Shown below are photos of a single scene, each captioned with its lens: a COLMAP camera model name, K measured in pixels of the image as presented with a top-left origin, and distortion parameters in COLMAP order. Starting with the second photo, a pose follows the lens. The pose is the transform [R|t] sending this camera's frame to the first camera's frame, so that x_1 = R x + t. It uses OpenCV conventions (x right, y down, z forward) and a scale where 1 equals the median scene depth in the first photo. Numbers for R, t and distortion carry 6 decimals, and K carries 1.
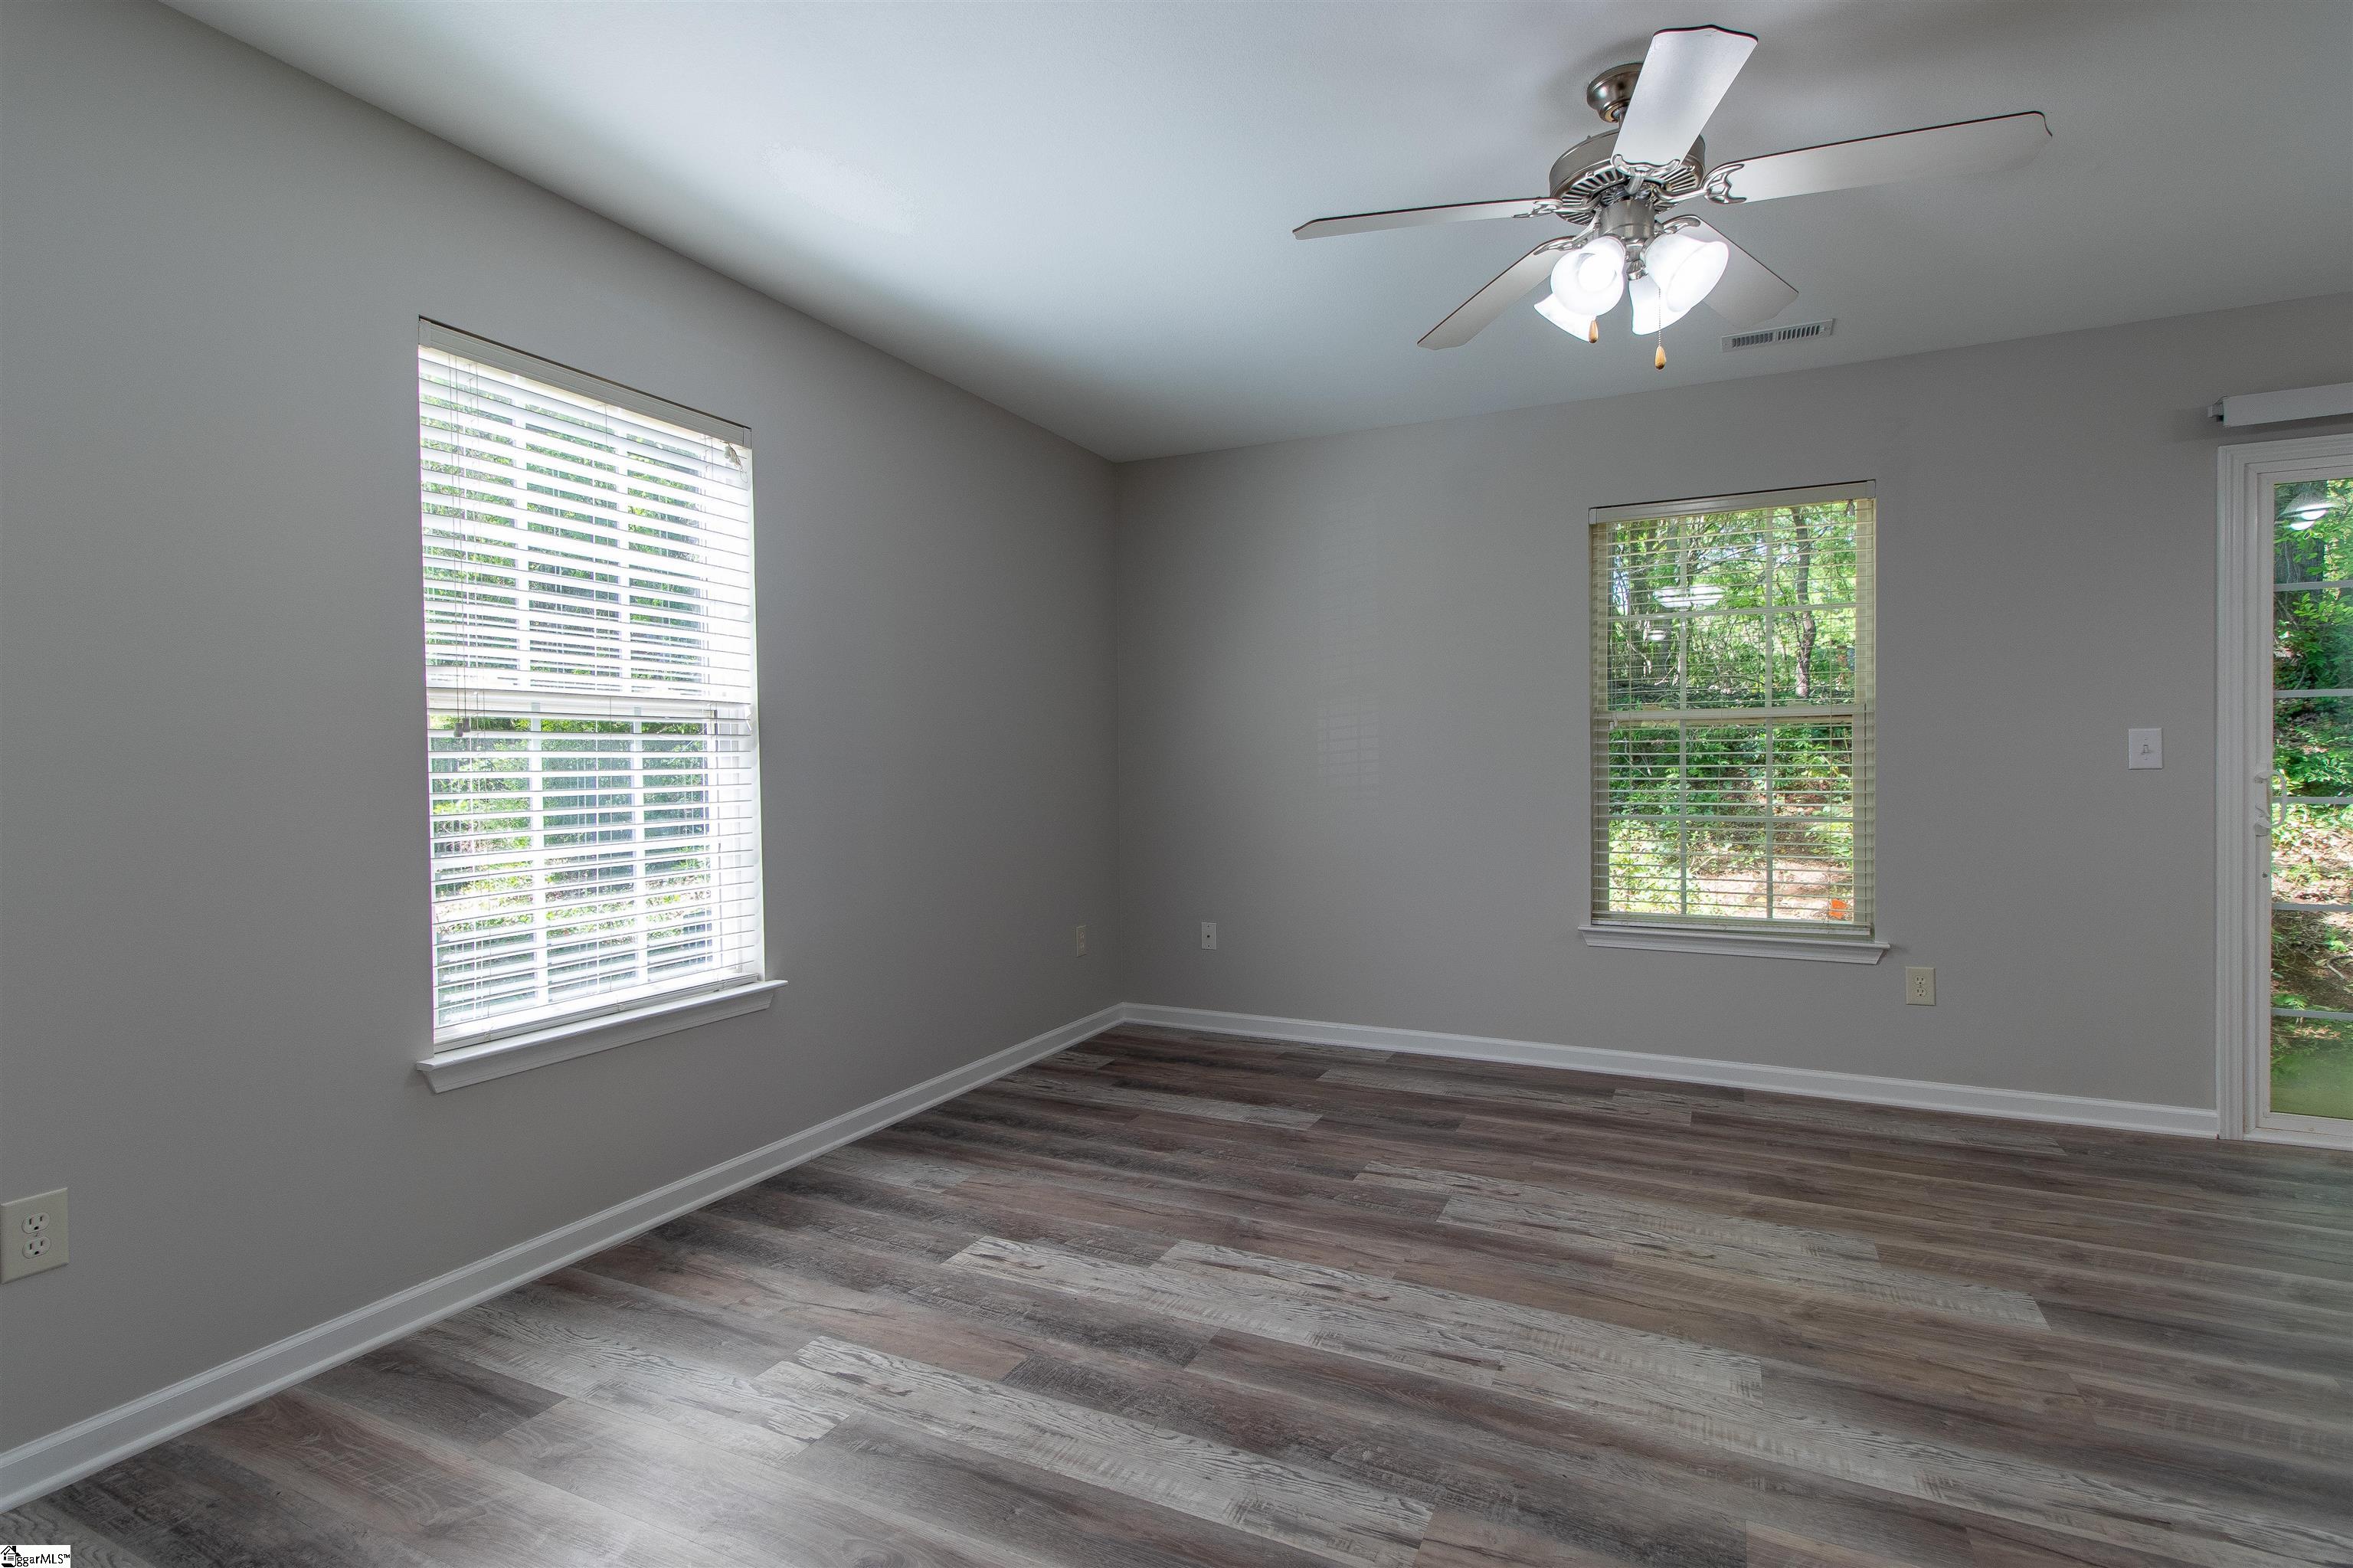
lens RADIAL K [[1135.7, 0, 1168.2], [0, 1135.7, 782.6], [0, 0, 1]] dist [0.003741, 0.000802]
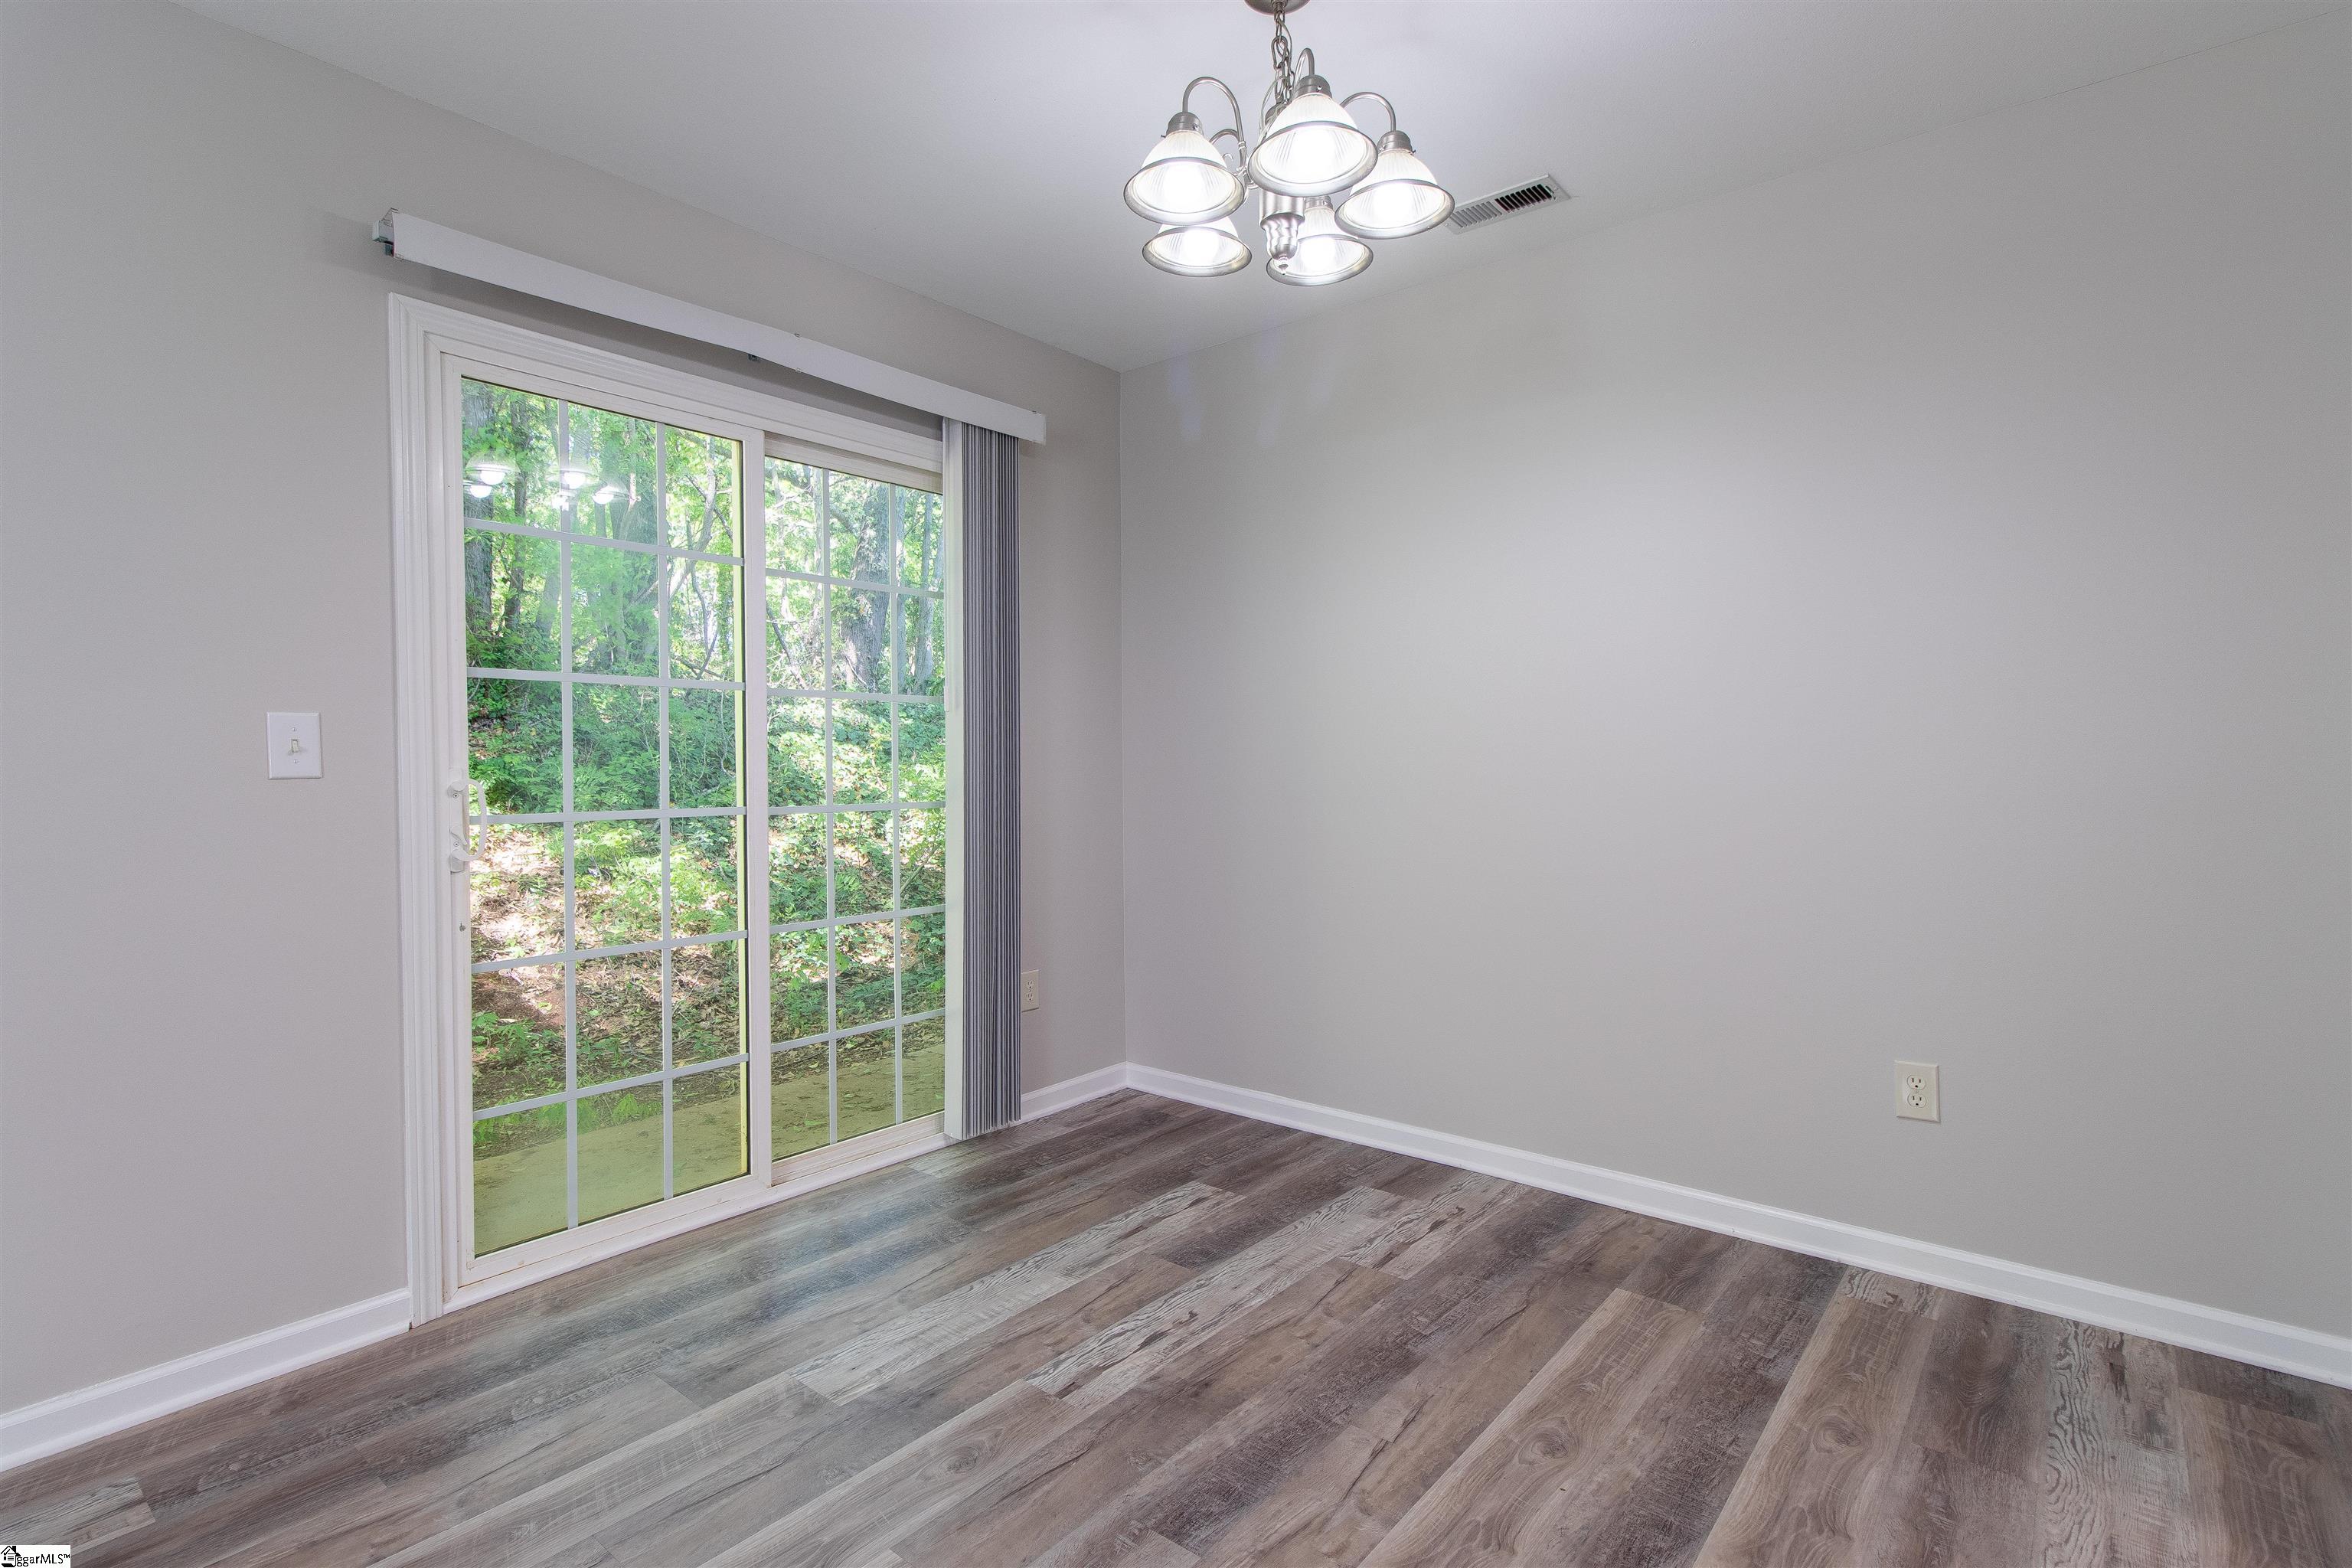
lens RADIAL K [[1127.8, 0, 1172.6], [0, 1127.8, 783.5], [0, 0, 1]] dist [0.004459, 0.000664]
pose [[0.231547, -0.013143, 0.972735, 0.411597], [0.015109, 0.999837, 0.009913, -0.008825], [-0.972706, 0.012402, 0.231708, 0.438381]]
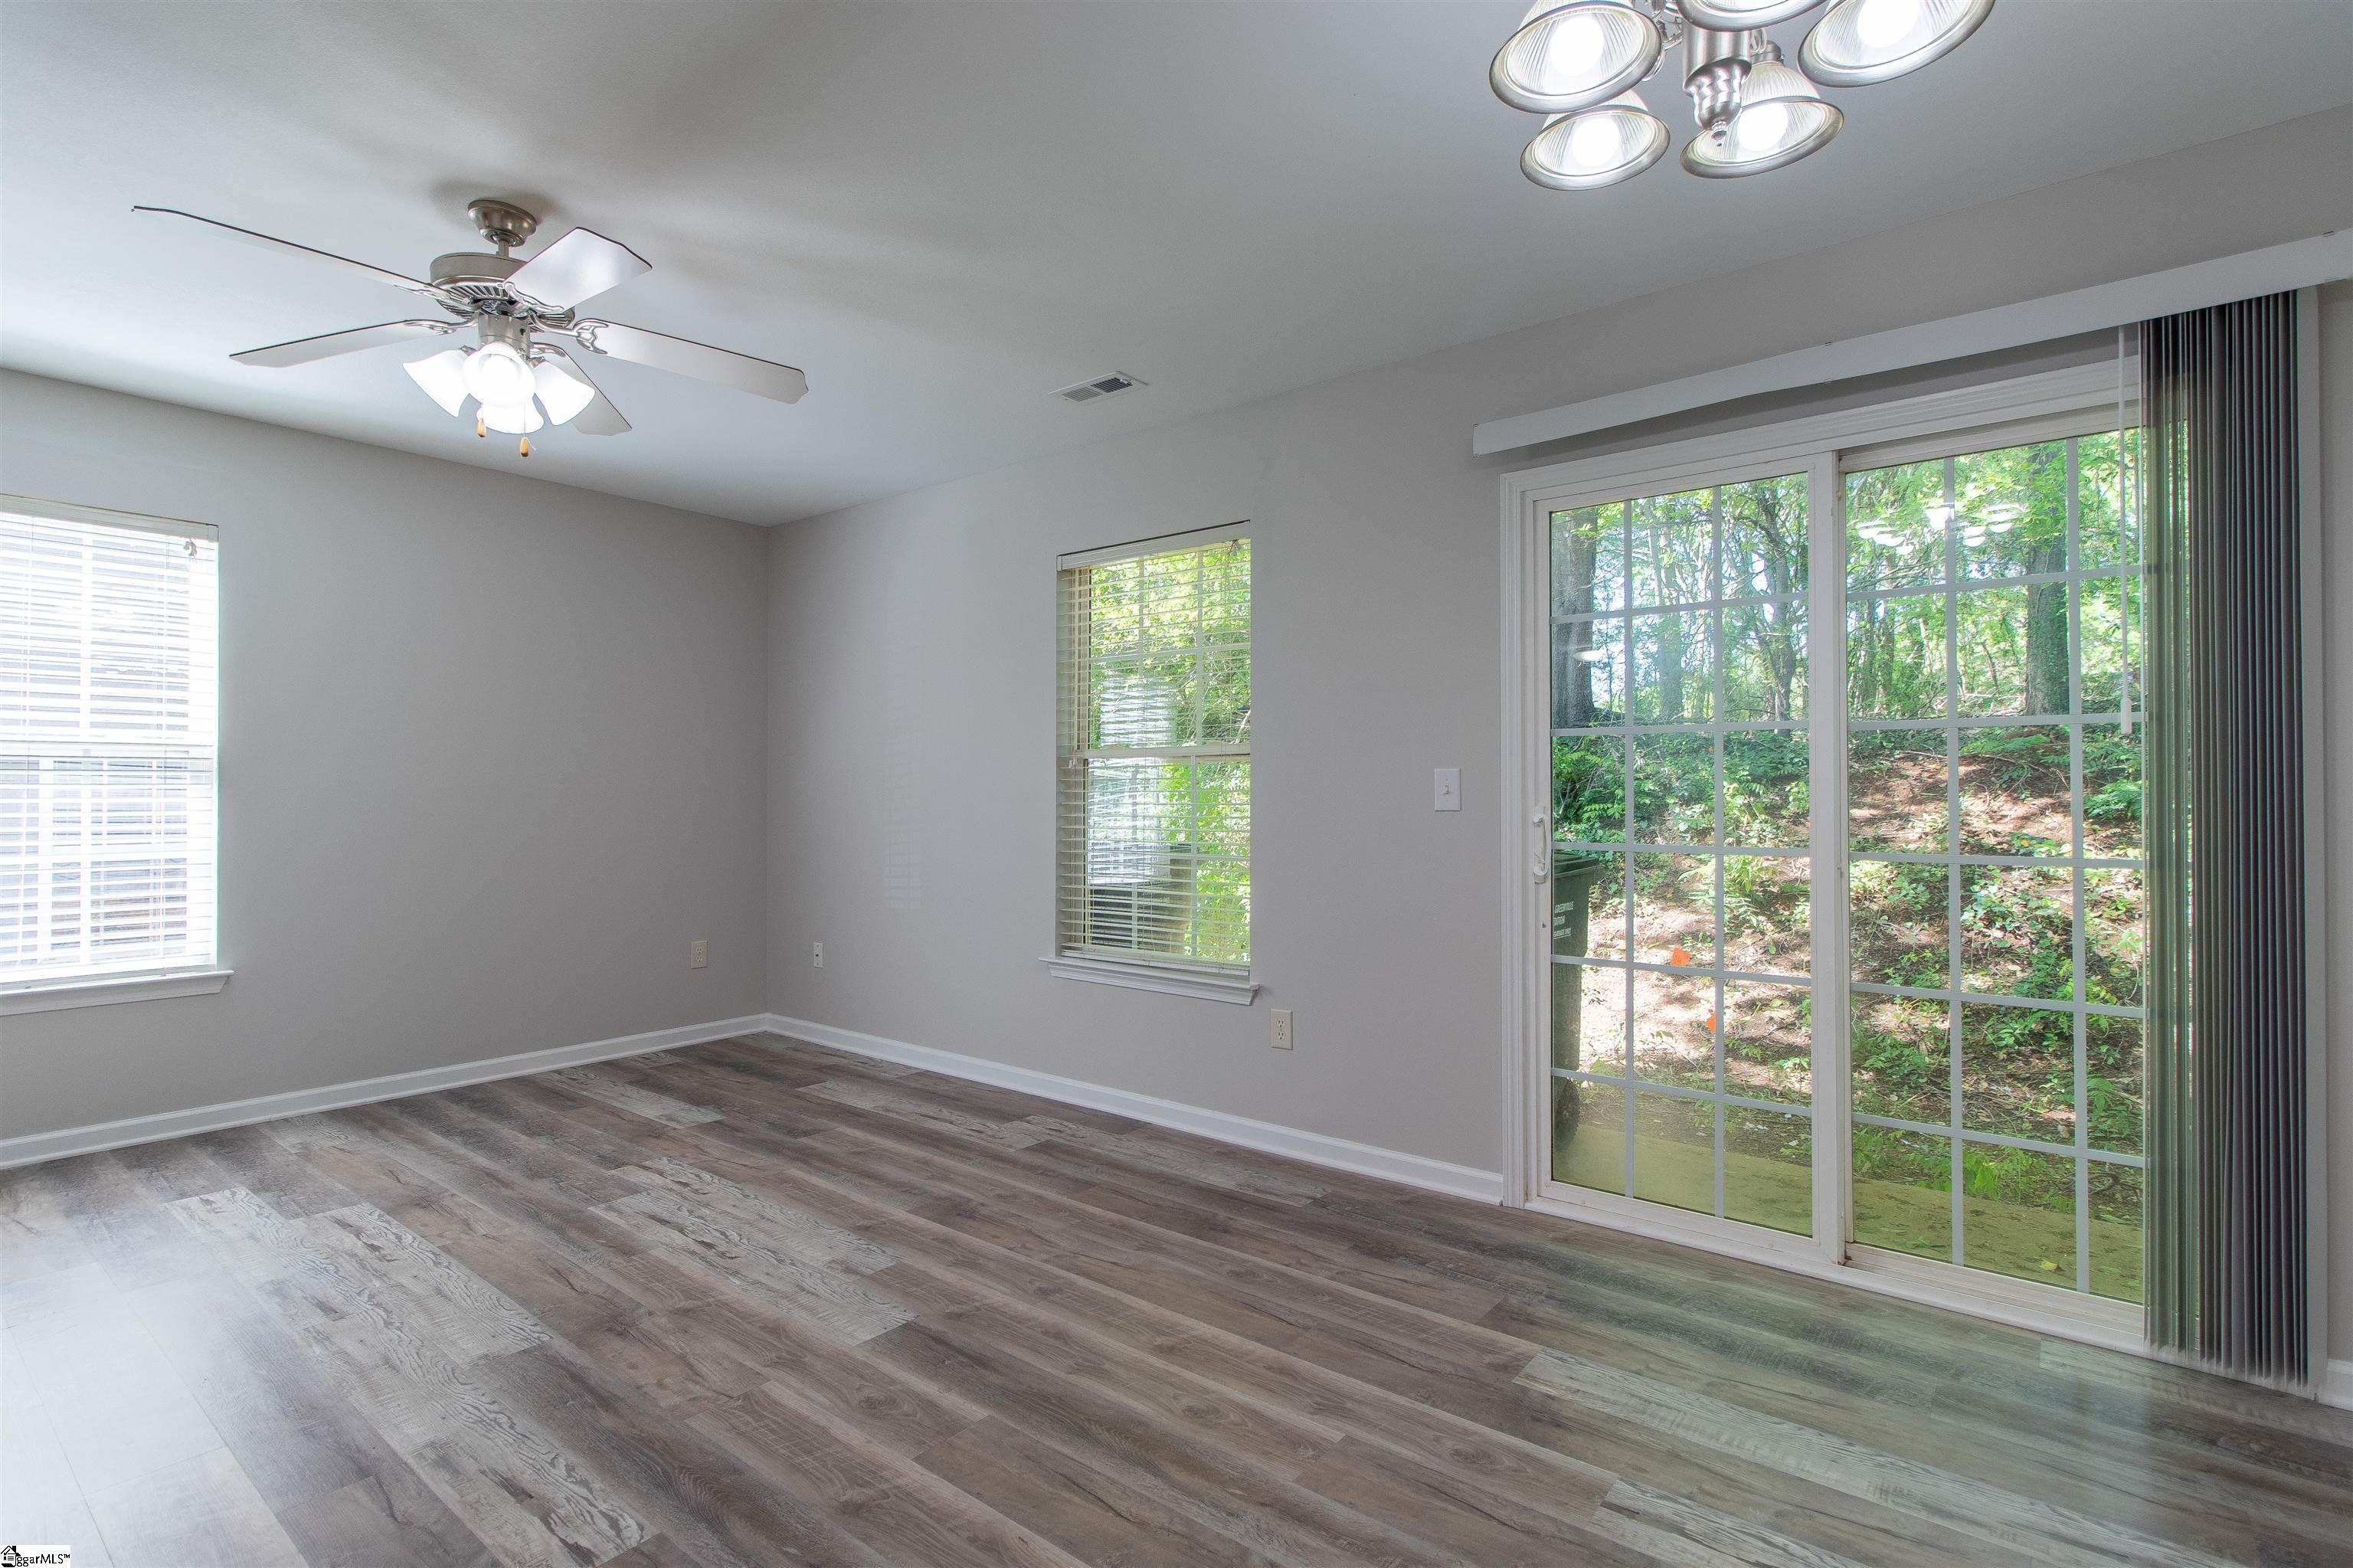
lens RADIAL K [[1116.6, 0, 1163.8], [0, 1116.6, 783.6], [0, 0, 1]] dist [0.003492, 0.001114]
pose [[0.975862, 0.005769, -0.218311, 0.915757], [-0.011579, 0.999612, -0.025345, -0.009107], [0.218080, 0.027261, 0.975550, 0.034338]]
